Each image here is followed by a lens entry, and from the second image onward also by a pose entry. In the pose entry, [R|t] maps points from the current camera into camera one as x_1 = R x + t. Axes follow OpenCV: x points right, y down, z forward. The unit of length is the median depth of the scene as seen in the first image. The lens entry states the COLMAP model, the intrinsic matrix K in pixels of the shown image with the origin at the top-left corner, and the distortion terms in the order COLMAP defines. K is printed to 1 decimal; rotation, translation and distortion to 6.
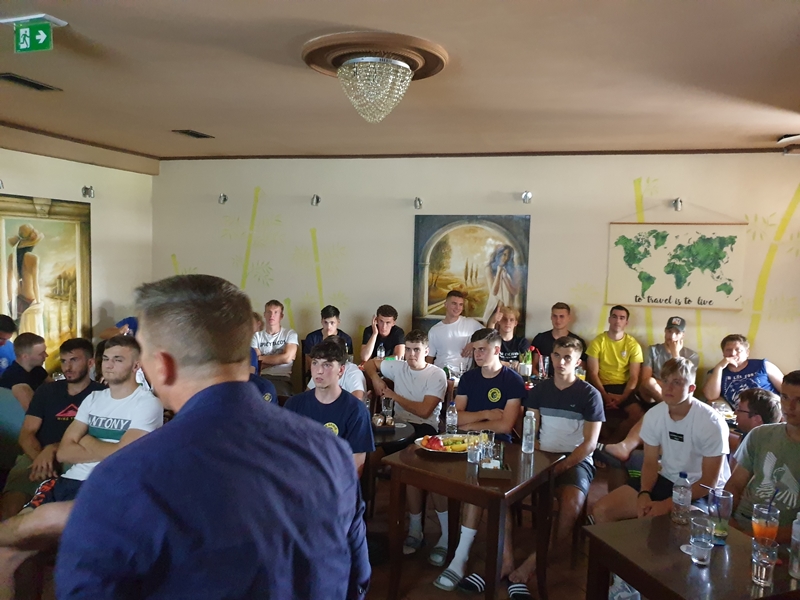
lens RADIAL K [[613.8, 0, 373.9], [0, 613.8, 297.6], [0, 0, 1]] dist [0.113722, -0.176256]
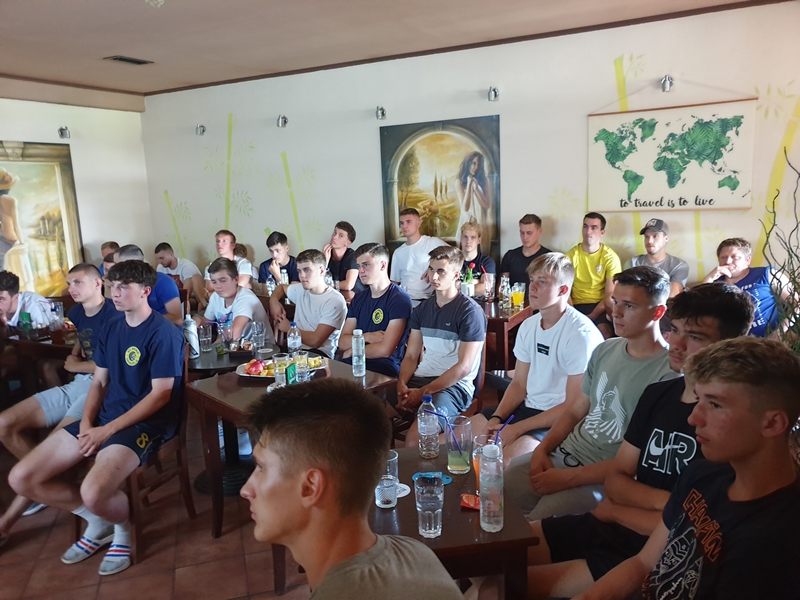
lens RADIAL K [[614.8, 0, 400.0], [0, 614.8, 300.0], [0, 0, 1]] dist [0.028680, -0.004993]
pose [[0.977118, -0.031483, -0.210356, 0.301434], [0.052184, 0.994242, 0.093594, 0.038524], [0.206198, -0.102430, 0.973134, 0.104435]]
